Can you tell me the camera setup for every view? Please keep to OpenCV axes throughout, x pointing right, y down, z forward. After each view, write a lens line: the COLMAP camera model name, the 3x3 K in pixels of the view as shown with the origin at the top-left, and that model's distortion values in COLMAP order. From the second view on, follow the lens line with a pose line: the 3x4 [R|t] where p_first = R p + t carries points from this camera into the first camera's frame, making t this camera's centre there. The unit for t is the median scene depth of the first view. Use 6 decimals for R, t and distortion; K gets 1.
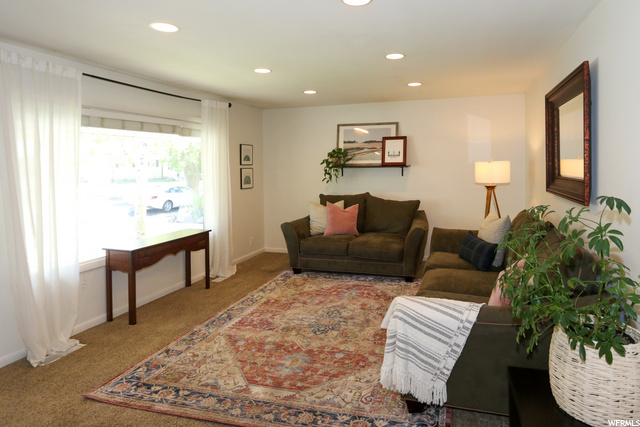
lens RADIAL K [[391.6, 0, 313.9], [0, 391.6, 212.8], [0, 0, 1]] dist [-0.017663, 0.001123]
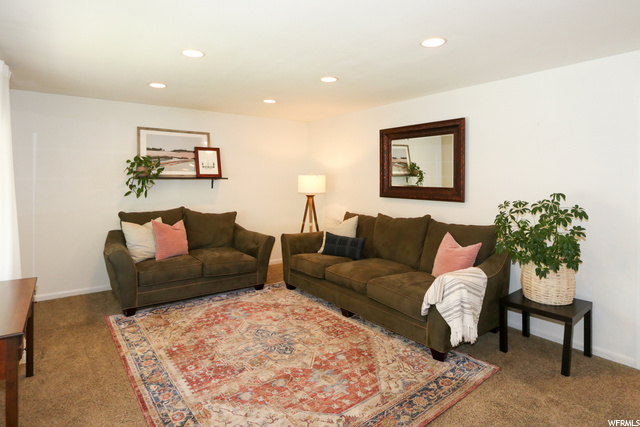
lens RADIAL K [[391.6, 0, 313.9], [0, 391.6, 212.8], [0, 0, 1]] dist [-0.017663, 0.001123]
pose [[0.539464, -0.056659, 0.840100, -0.632703], [0.090078, 0.995891, 0.009323, -0.026293], [-0.837176, 0.070645, 0.542351, 0.359262]]
